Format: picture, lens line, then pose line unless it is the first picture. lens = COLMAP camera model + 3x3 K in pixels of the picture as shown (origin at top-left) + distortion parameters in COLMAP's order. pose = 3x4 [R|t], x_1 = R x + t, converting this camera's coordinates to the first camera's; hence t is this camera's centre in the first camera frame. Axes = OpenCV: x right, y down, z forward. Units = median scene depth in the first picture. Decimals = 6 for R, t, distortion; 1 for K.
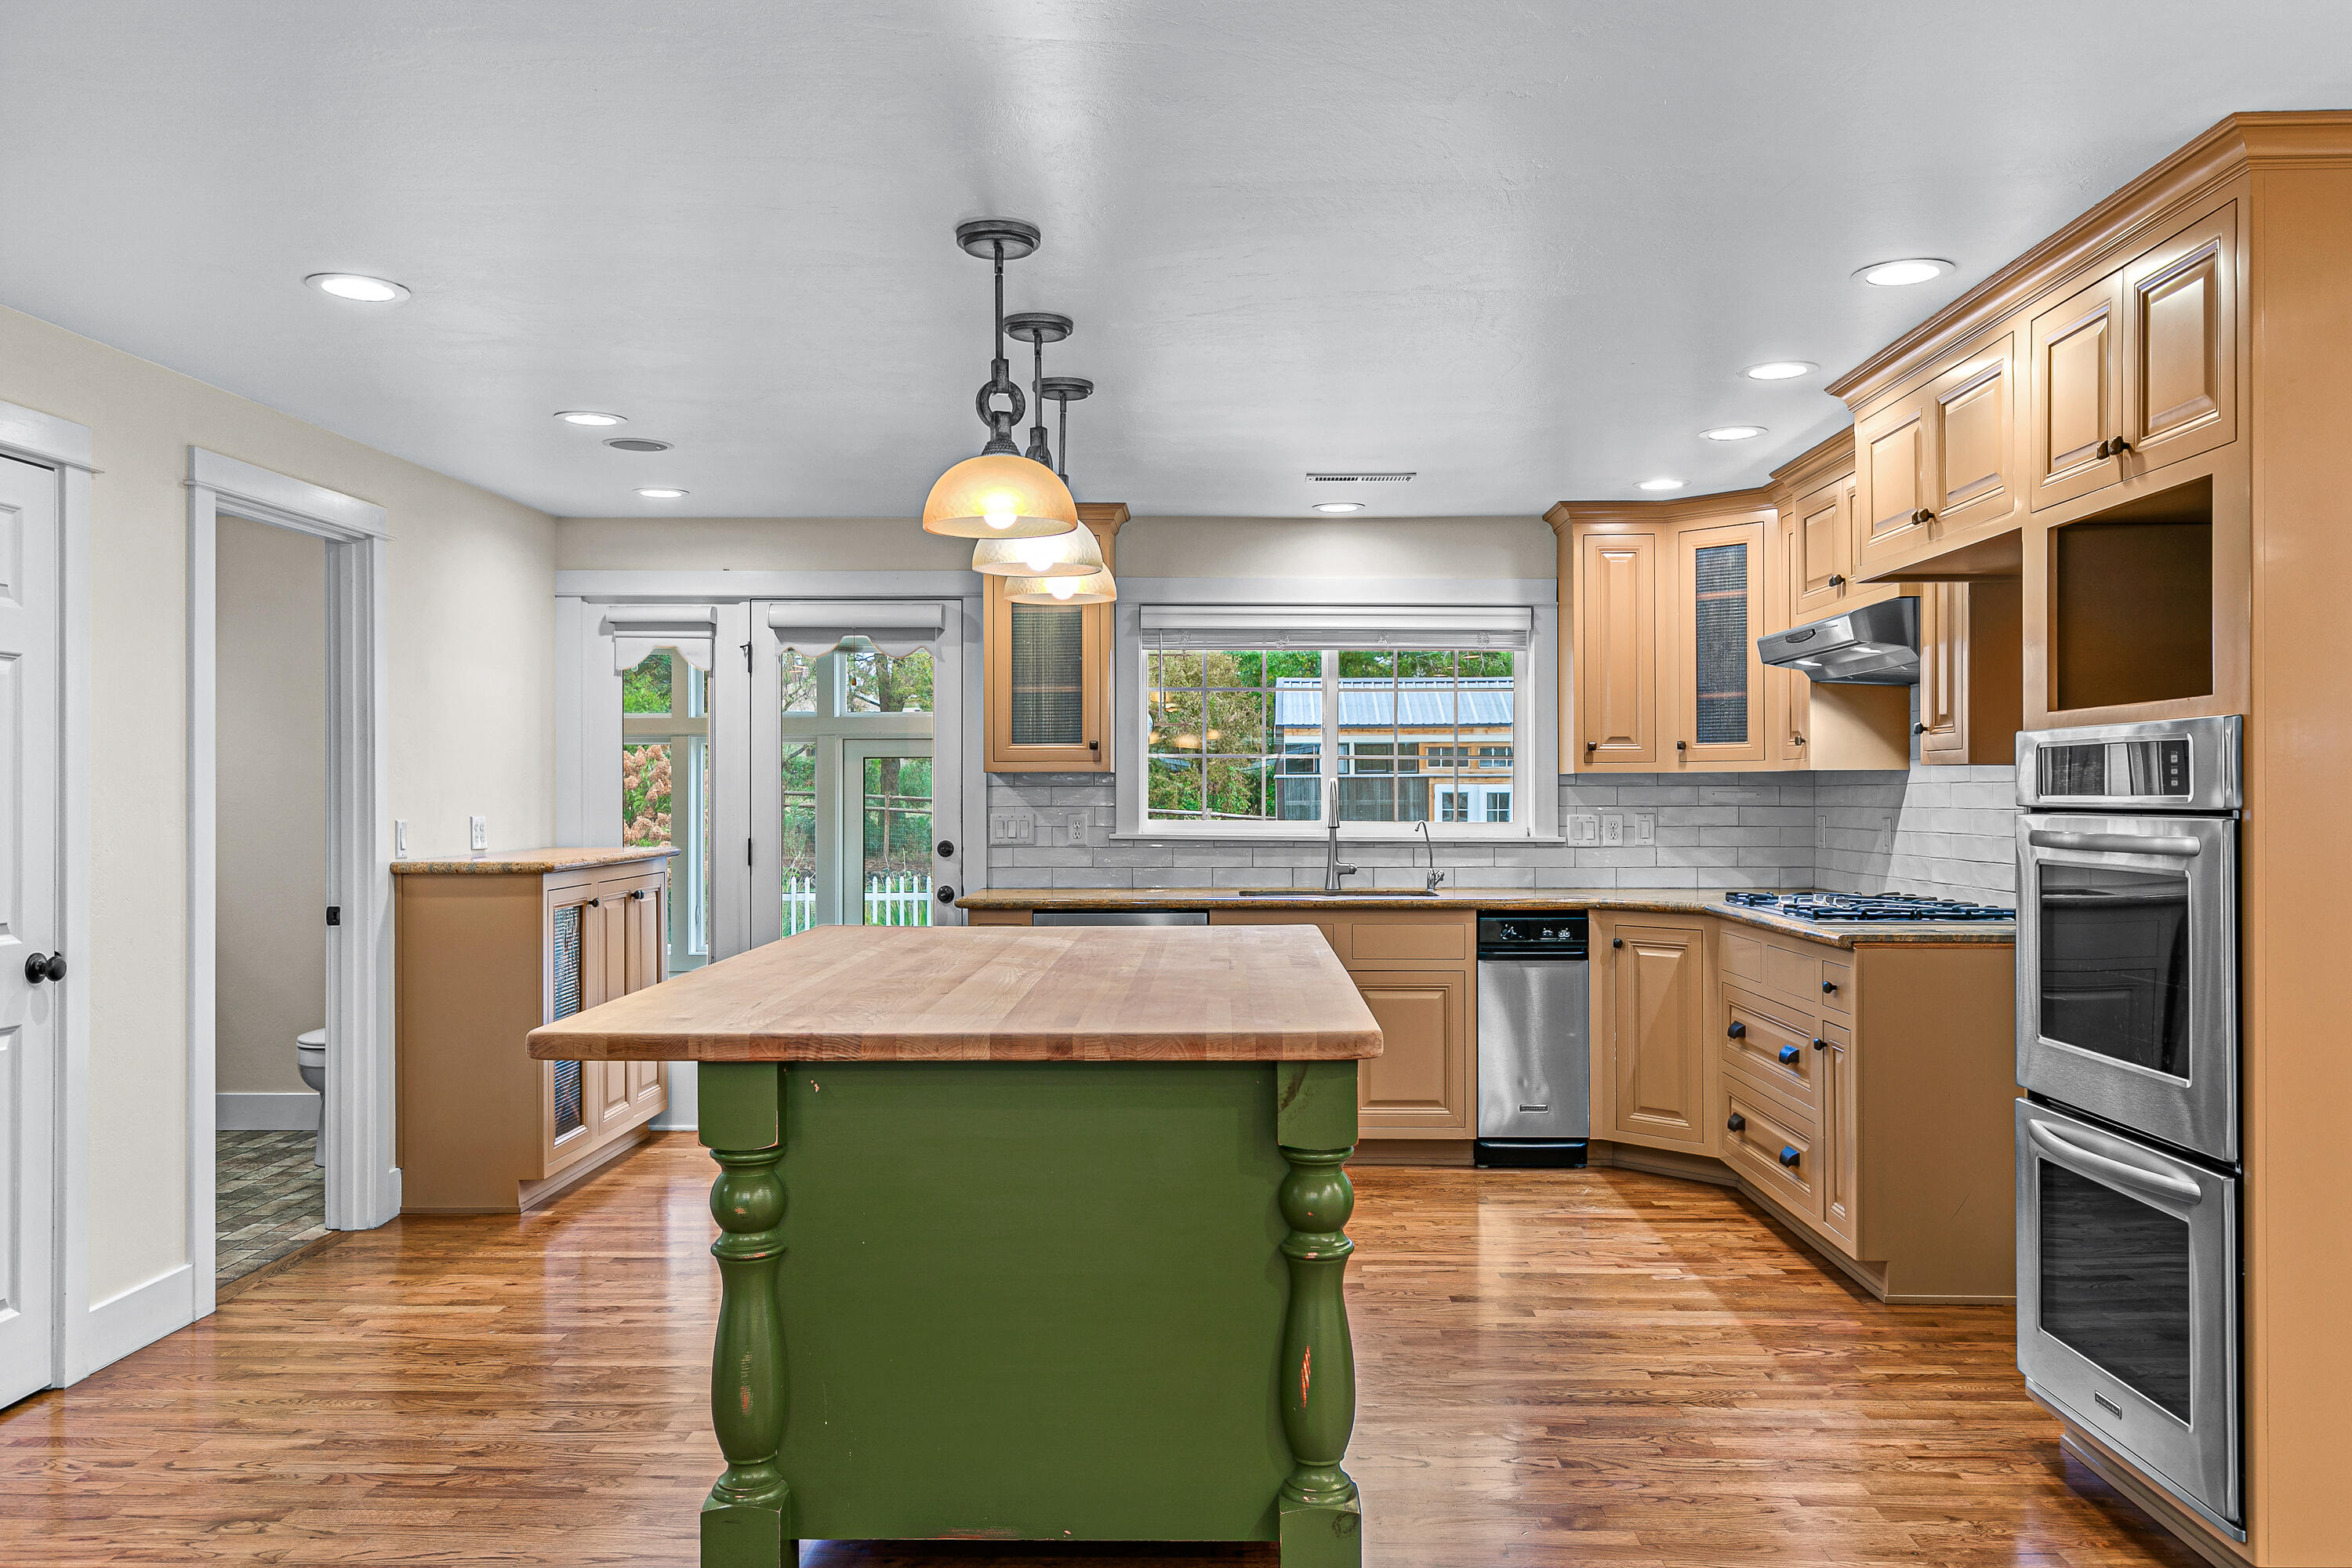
lens RADIAL K [[1770.3, 0, 1180.2], [0, 1770.3, 785.5], [0, 0, 1]] dist [-0.005210, 0.007035]
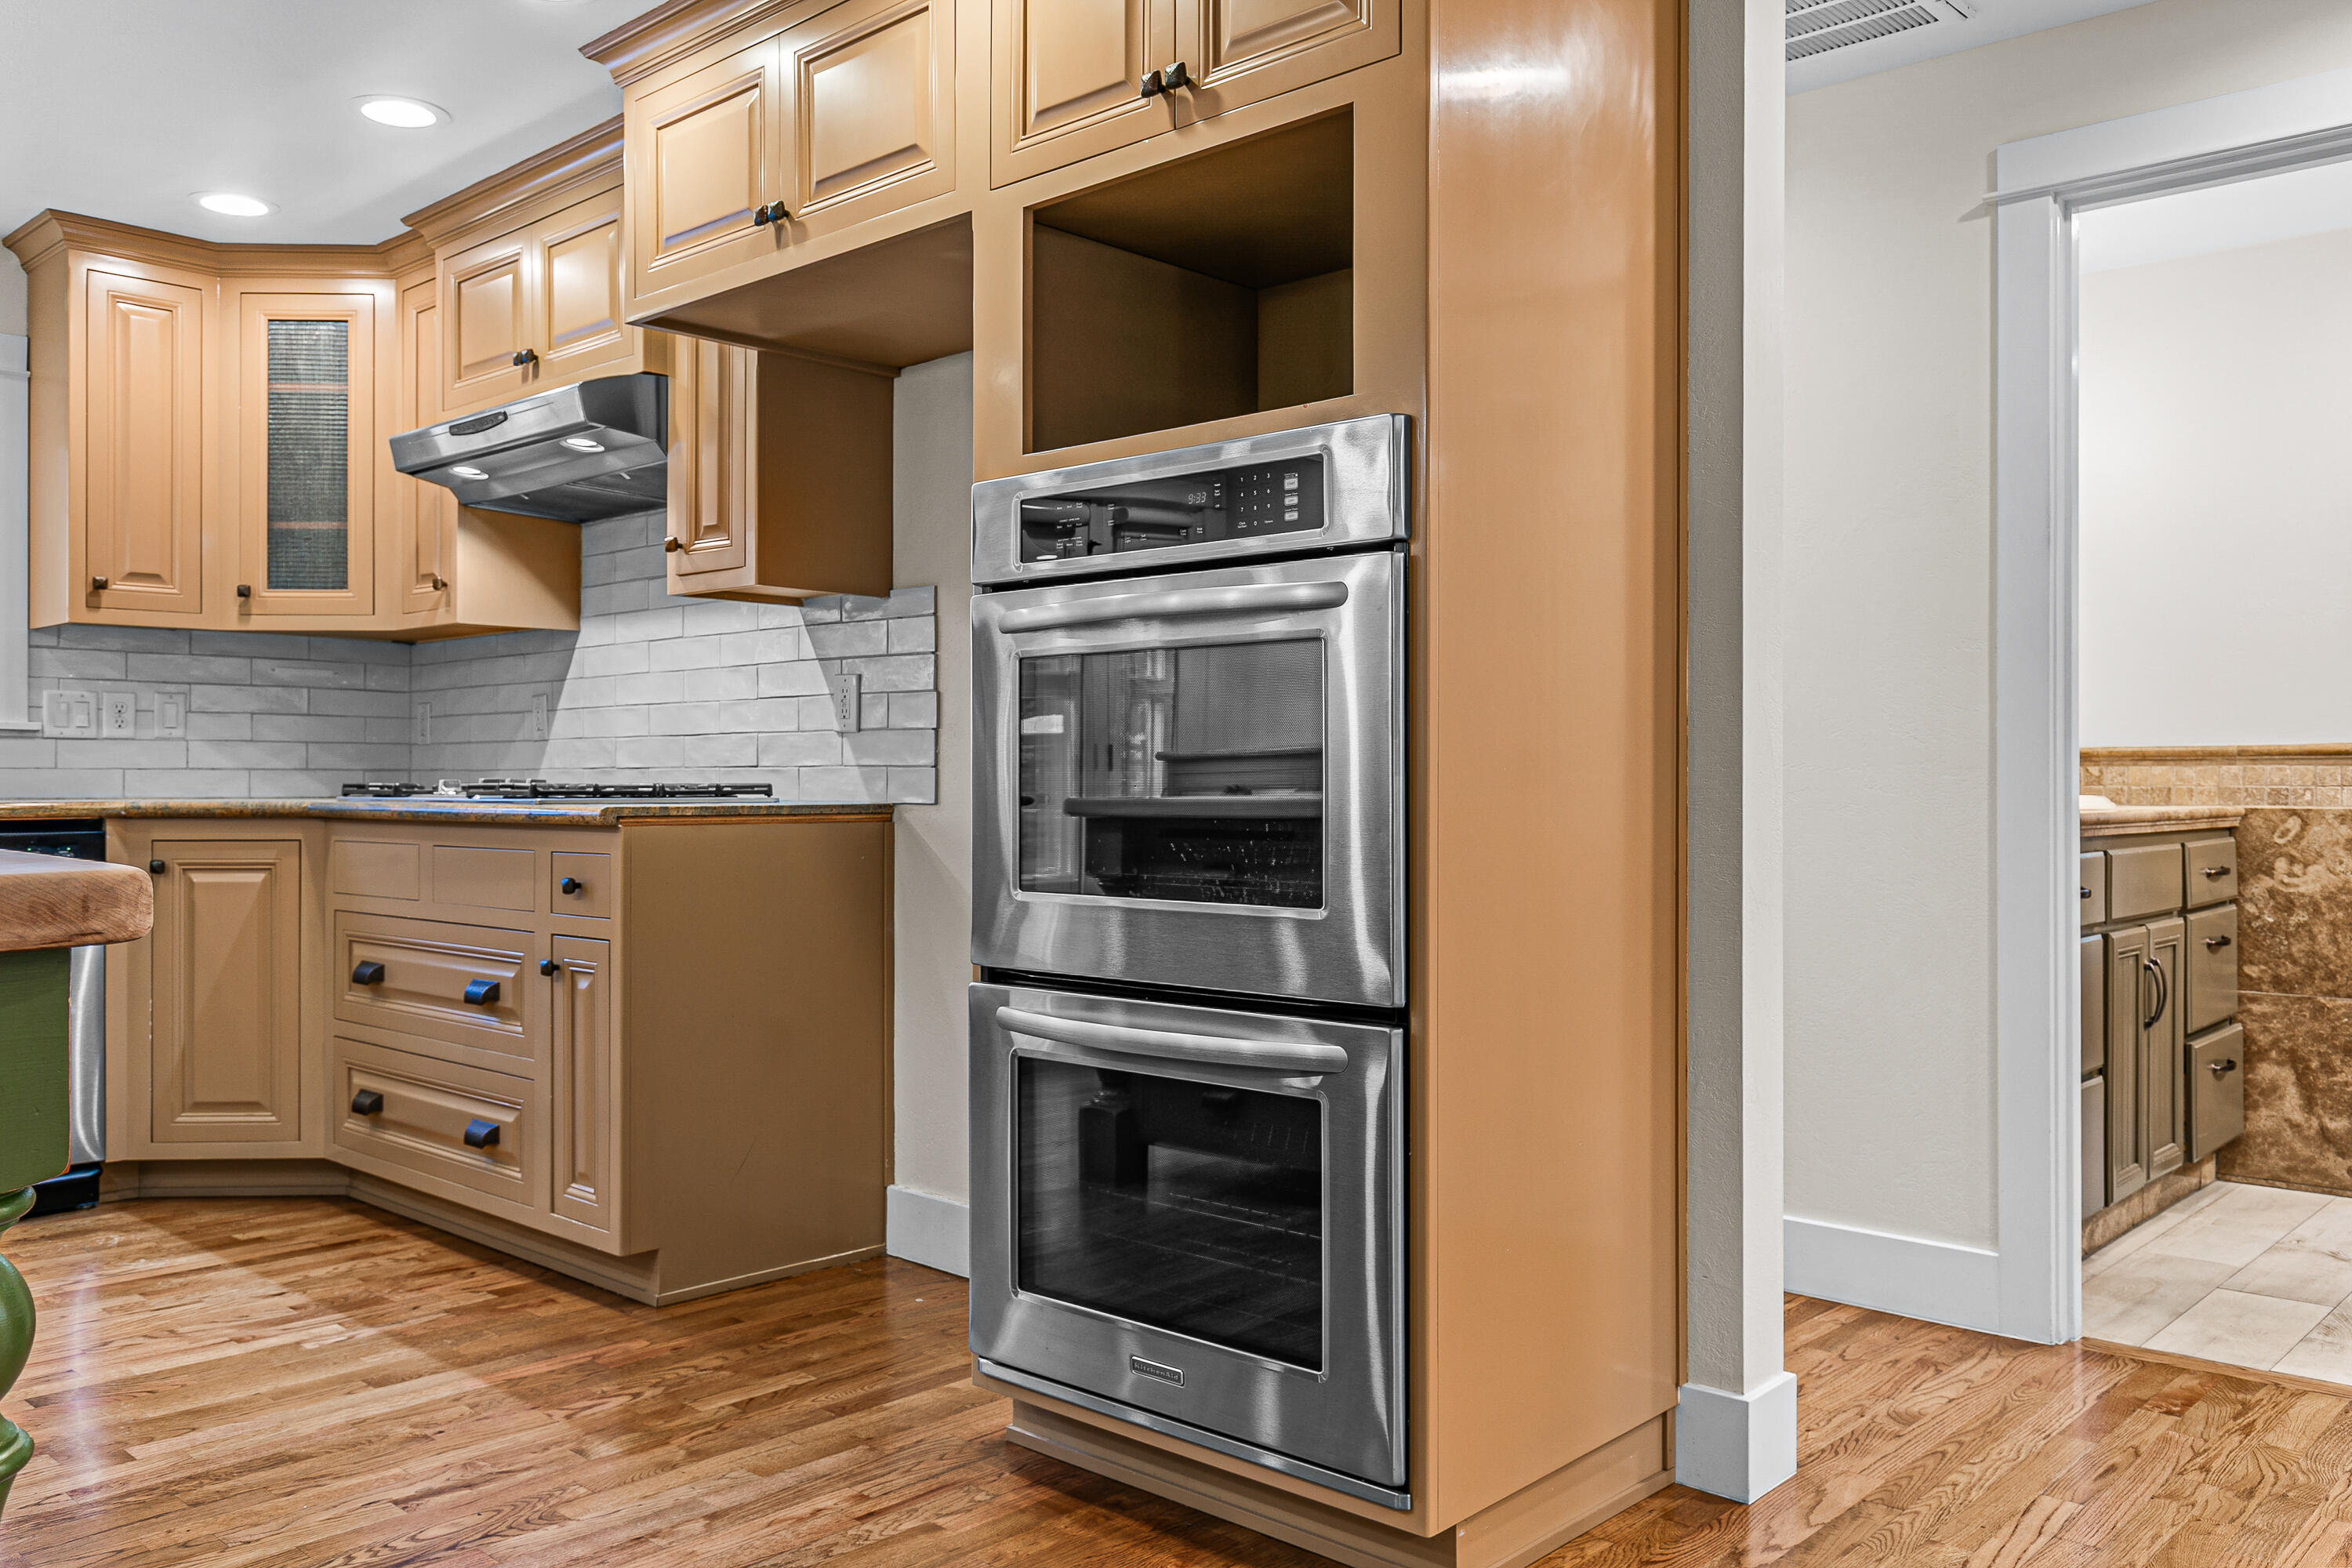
lens RADIAL K [[1770.3, 0, 1188.2], [0, 1770.3, 787.3], [0, 0, 1]] dist [-0.005210, 0.007035]
pose [[0.643419, 0.007383, 0.765479, -0.021742], [-0.011969, 0.999928, 0.000416, 0.067794], [-0.765421, -0.009429, 0.643461, 0.330642]]
